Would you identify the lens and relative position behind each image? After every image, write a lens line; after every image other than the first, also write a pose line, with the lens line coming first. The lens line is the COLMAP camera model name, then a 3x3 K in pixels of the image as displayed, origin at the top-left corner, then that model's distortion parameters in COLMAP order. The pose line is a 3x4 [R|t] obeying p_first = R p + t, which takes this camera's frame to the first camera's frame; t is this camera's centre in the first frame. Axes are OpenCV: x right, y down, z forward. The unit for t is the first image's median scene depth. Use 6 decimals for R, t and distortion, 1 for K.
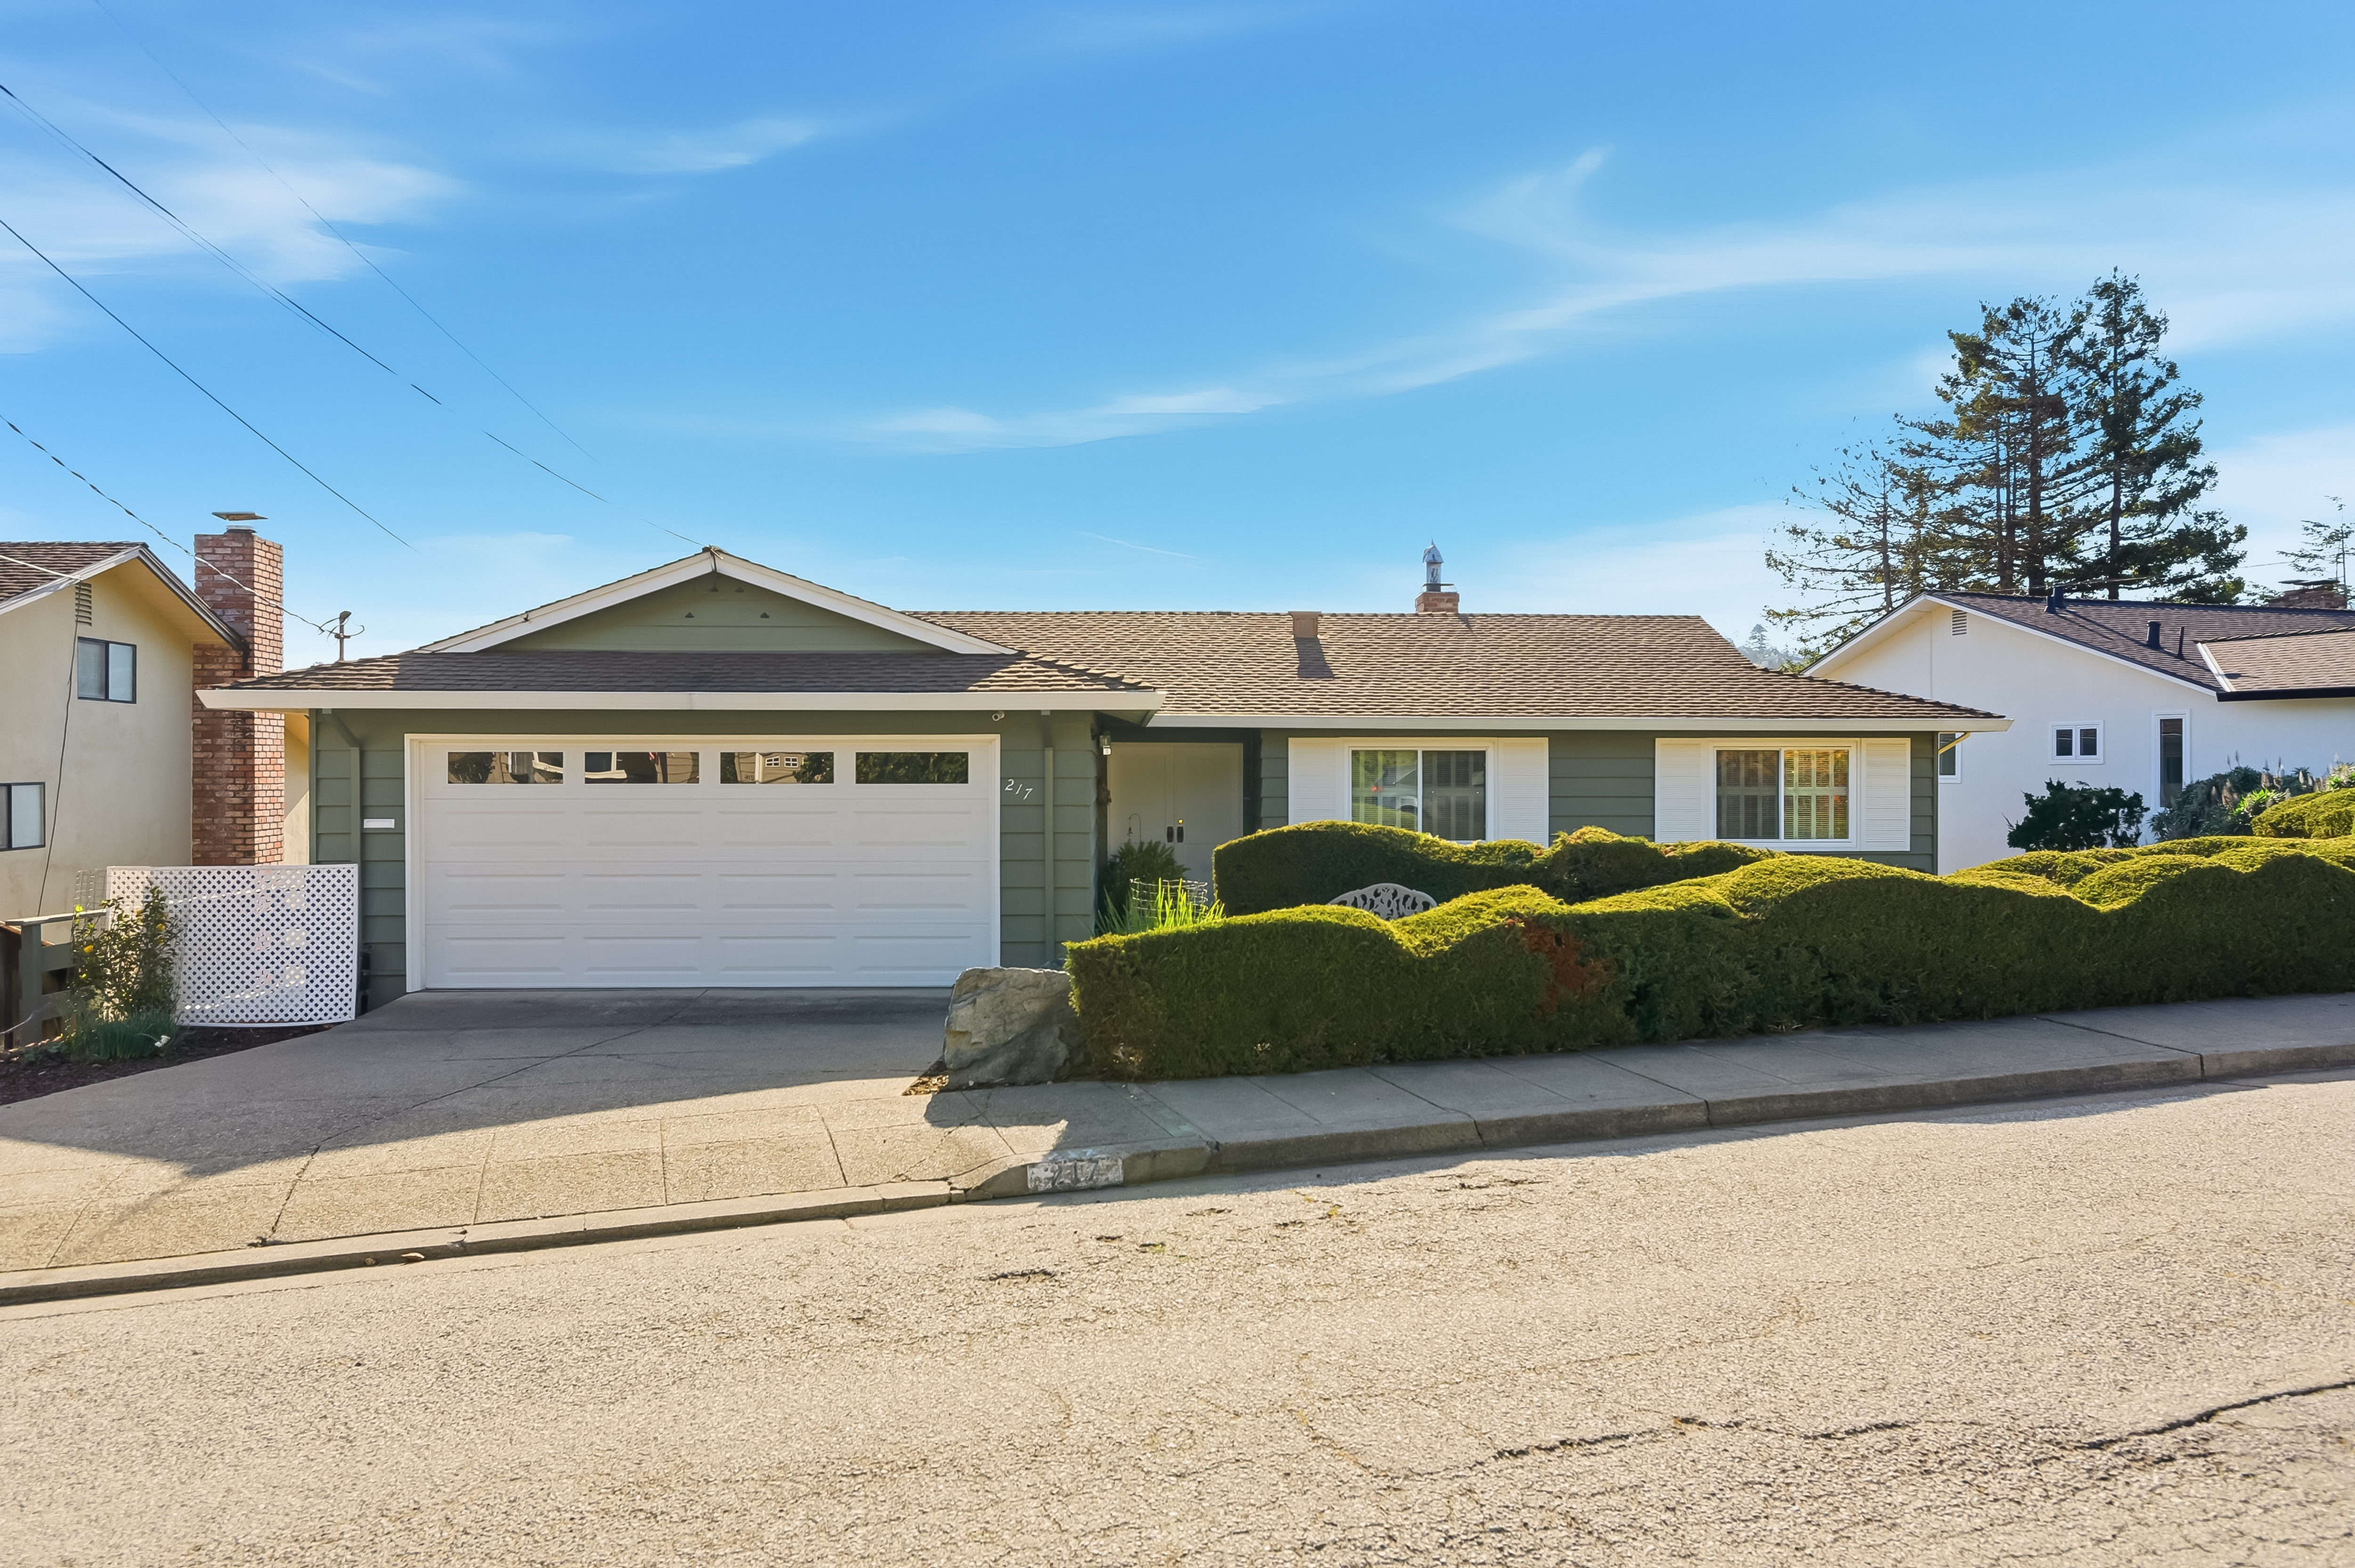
lens RADIAL K [[1576.7, 0, 1173.6], [0, 1576.7, 789.4], [0, 0, 1]] dist [0.001464, 0.002970]
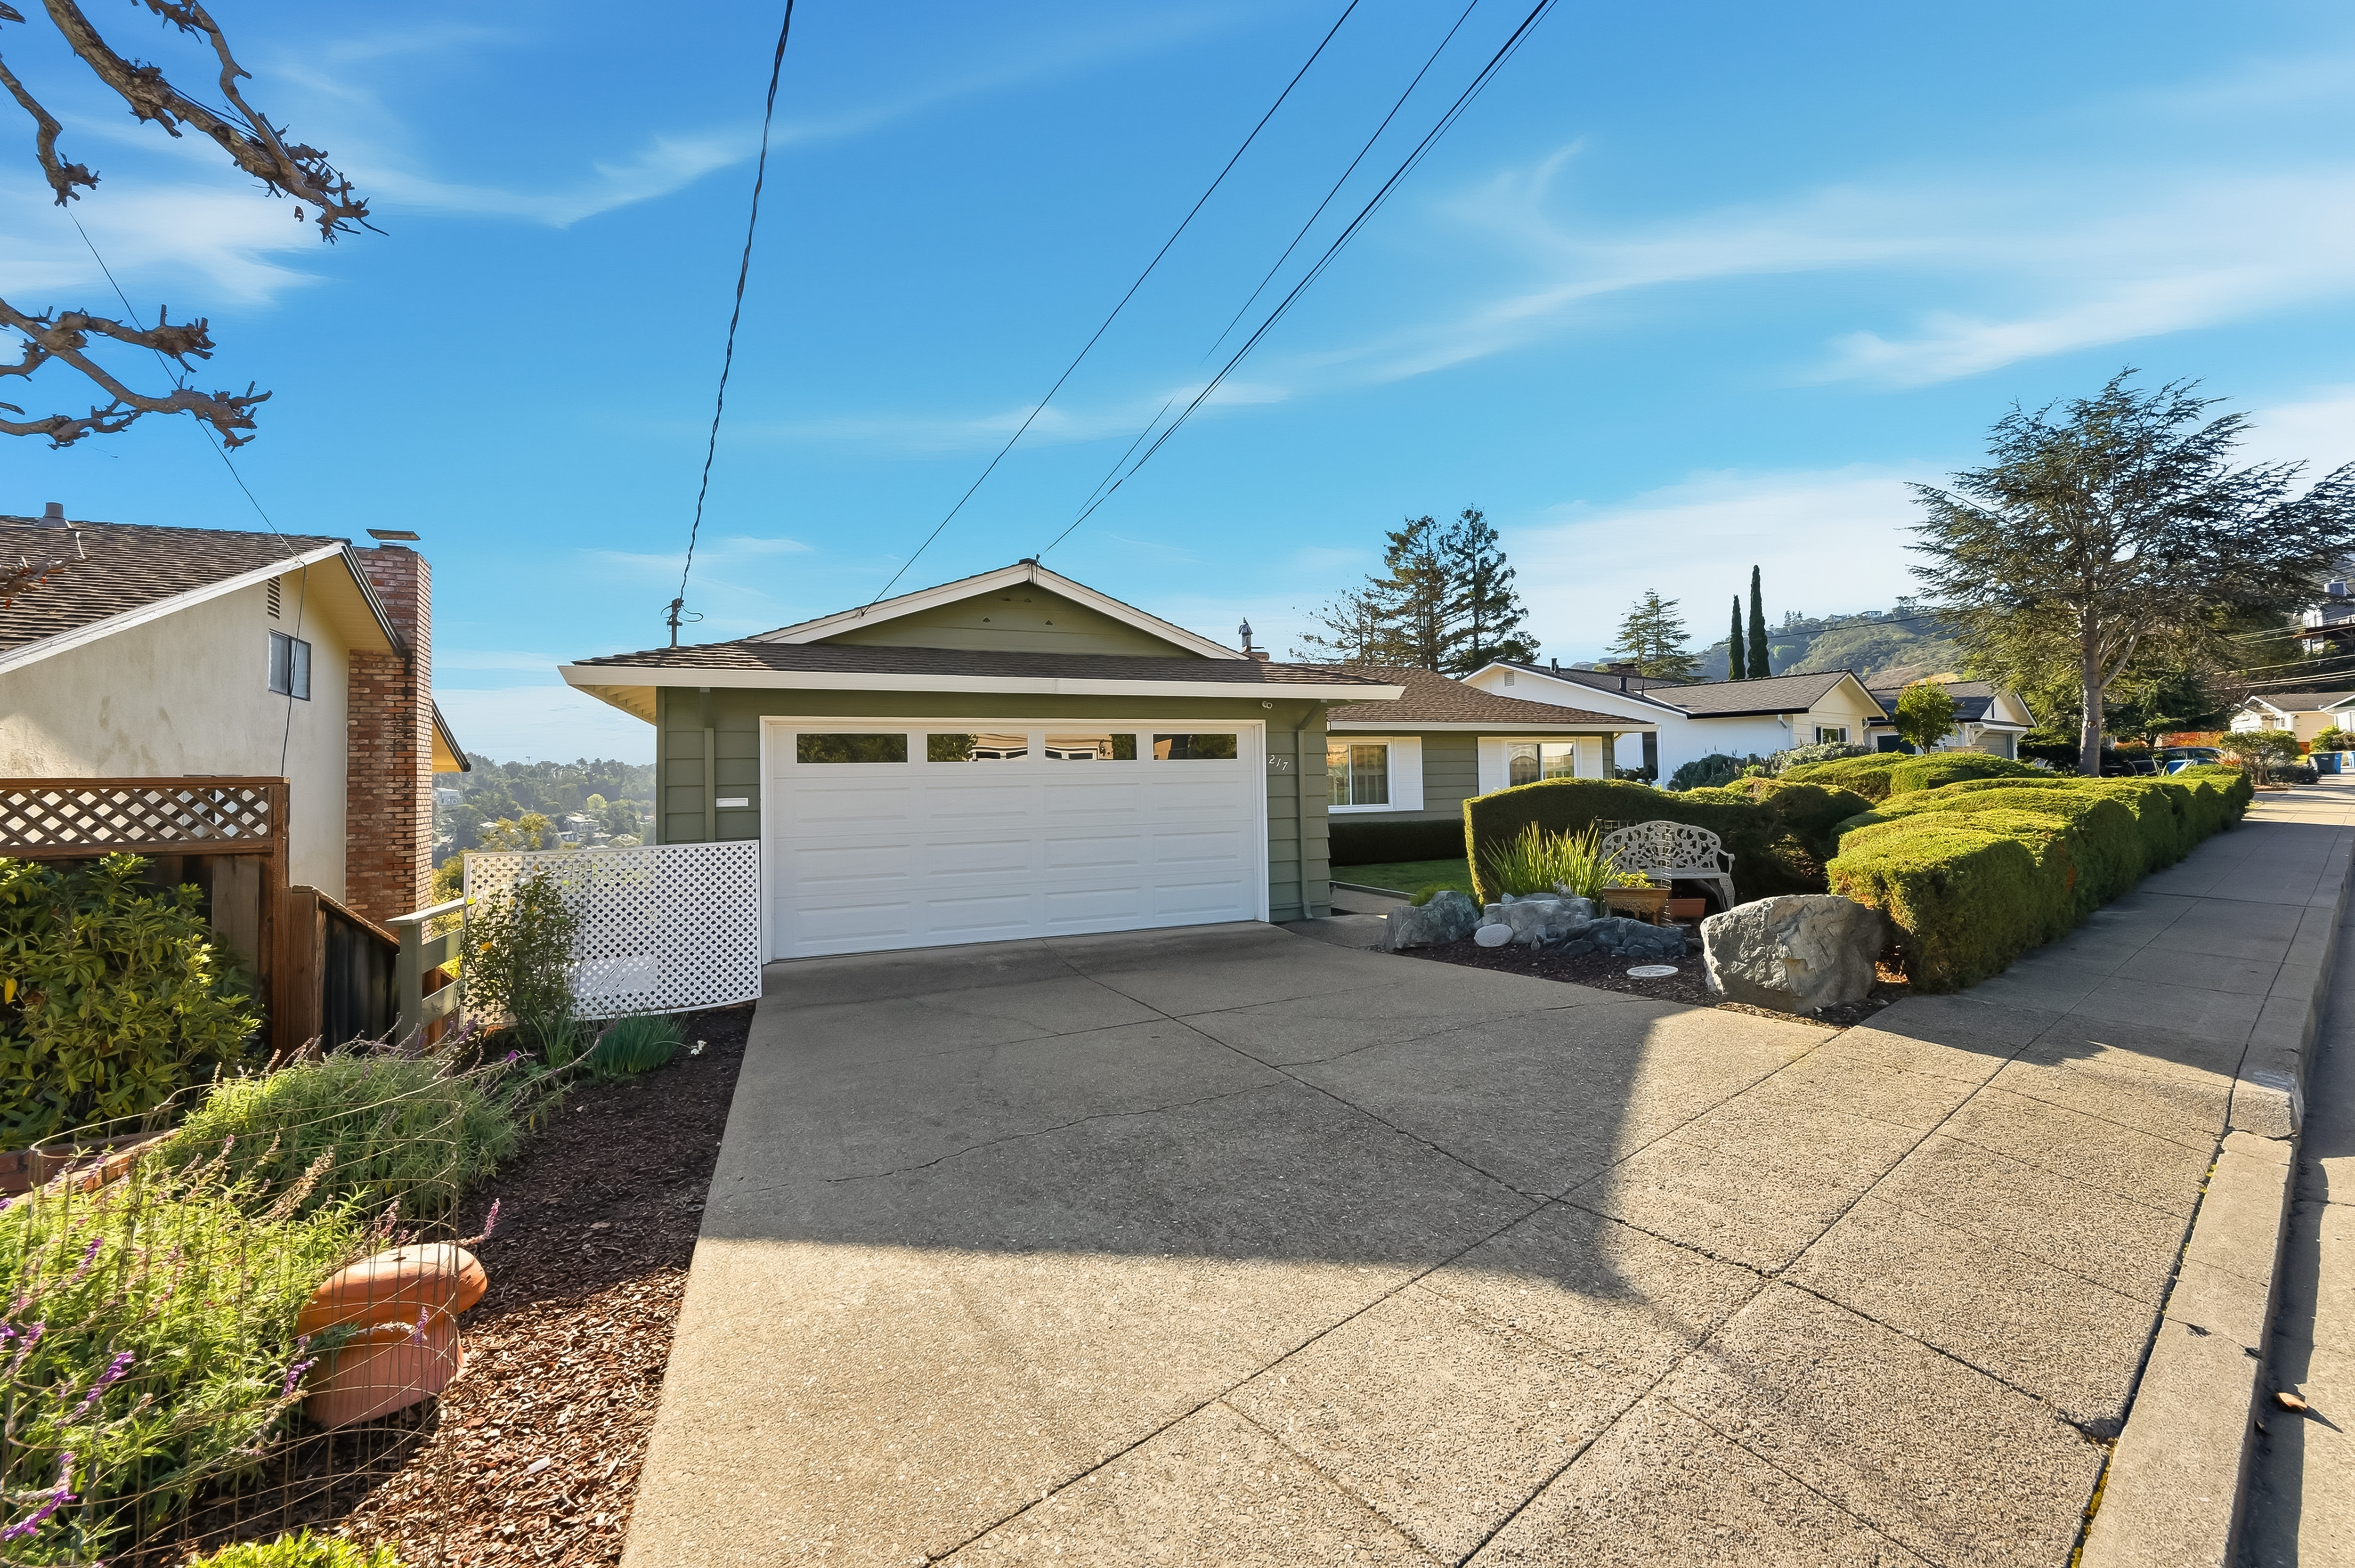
lens RADIAL K [[921.8, 0, 1180.5], [0, 921.8, 759.9], [0, 0, 1]] dist [0.003518, -0.001139]
pose [[0.943616, -0.011440, 0.330844, -0.372390], [0.022775, 0.999278, -0.030405, 0.016409], [-0.330257, 0.036226, 0.943196, 0.290839]]
